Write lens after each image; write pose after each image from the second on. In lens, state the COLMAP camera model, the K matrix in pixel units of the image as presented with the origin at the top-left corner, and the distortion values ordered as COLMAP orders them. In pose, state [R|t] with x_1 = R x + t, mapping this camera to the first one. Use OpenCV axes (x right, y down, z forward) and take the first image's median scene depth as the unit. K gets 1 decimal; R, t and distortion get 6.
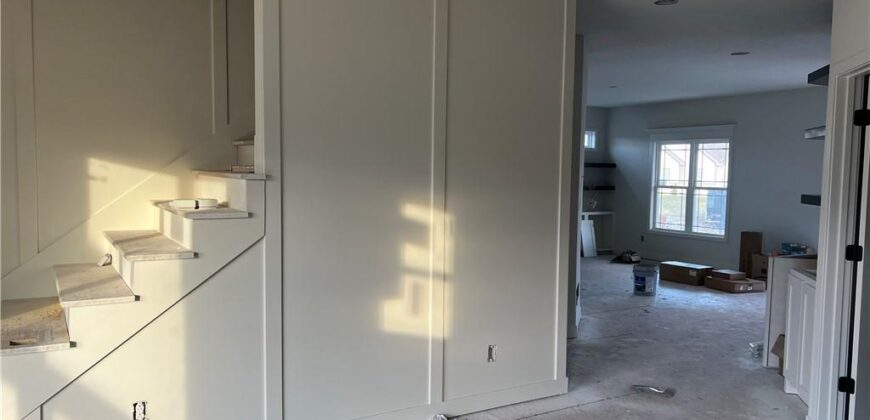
lens RADIAL K [[644.4, 0, 424.1], [0, 644.4, 221.4], [0, 0, 1]] dist [0.011788, 0.001323]
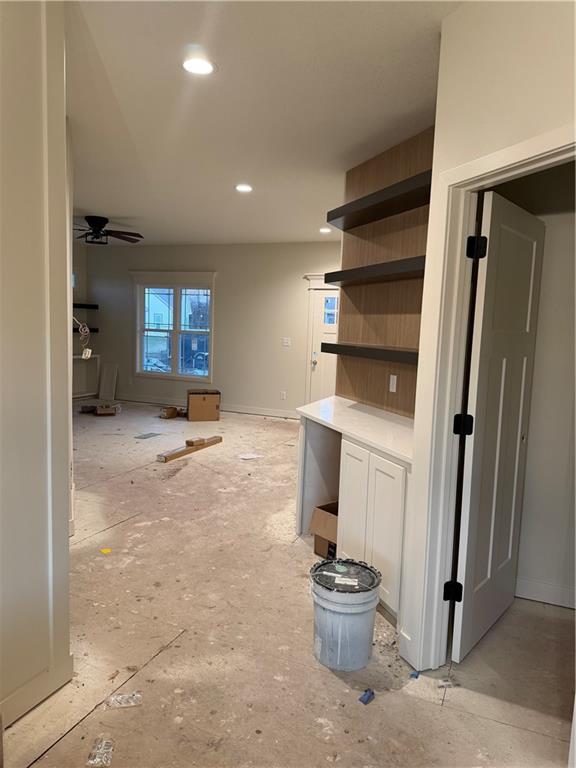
lens RADIAL K [[533.0, 0, 294.3], [0, 533.0, 380.0], [0, 0, 1]] dist [0.067694, -0.085762]
pose [[0.792407, -0.044640, 0.608357, 0.037431], [0.018576, 0.998622, 0.049081, -0.012629], [-0.609710, -0.027591, 0.792144, 0.197869]]
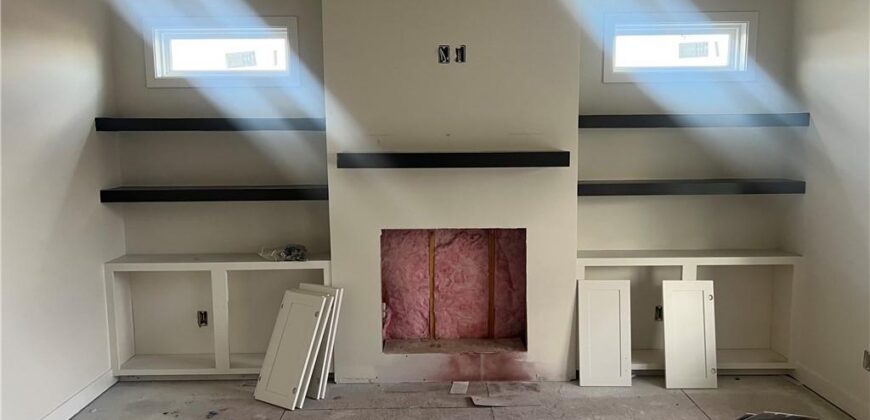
lens RADIAL K [[644.4, 0, 429.5], [0, 644.4, 224.1], [0, 0, 1]] dist [0.011788, 0.001323]
pose [[0.872542, 0.037345, -0.487110, 0.320405], [-0.015909, 0.998717, 0.048072, -0.050189], [0.488281, -0.034195, 0.872016, 0.677435]]
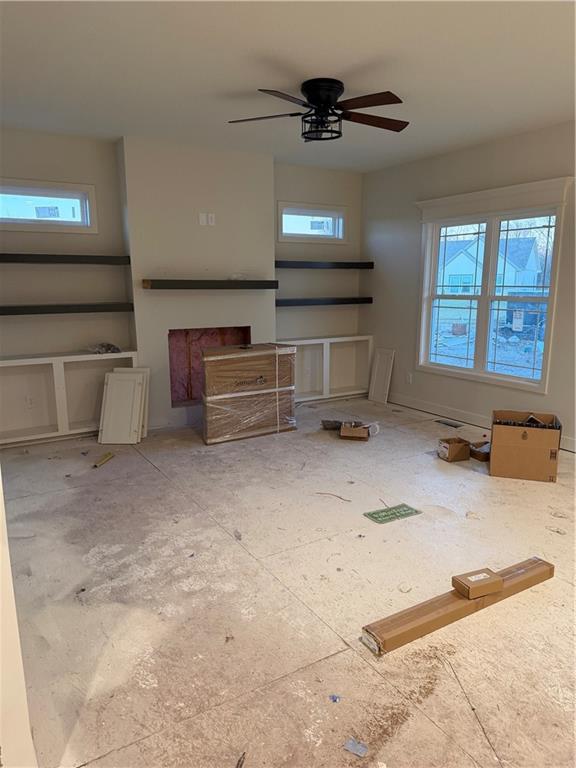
lens RADIAL K [[533.0, 0, 280.9], [0, 533.0, 391.4], [0, 0, 1]] dist [0.067694, -0.085762]
pose [[0.999505, -0.023528, 0.020879, 0.207628], [0.020794, 0.992229, 0.122677, -0.030676], [-0.023603, -0.122182, 0.992227, 0.490053]]
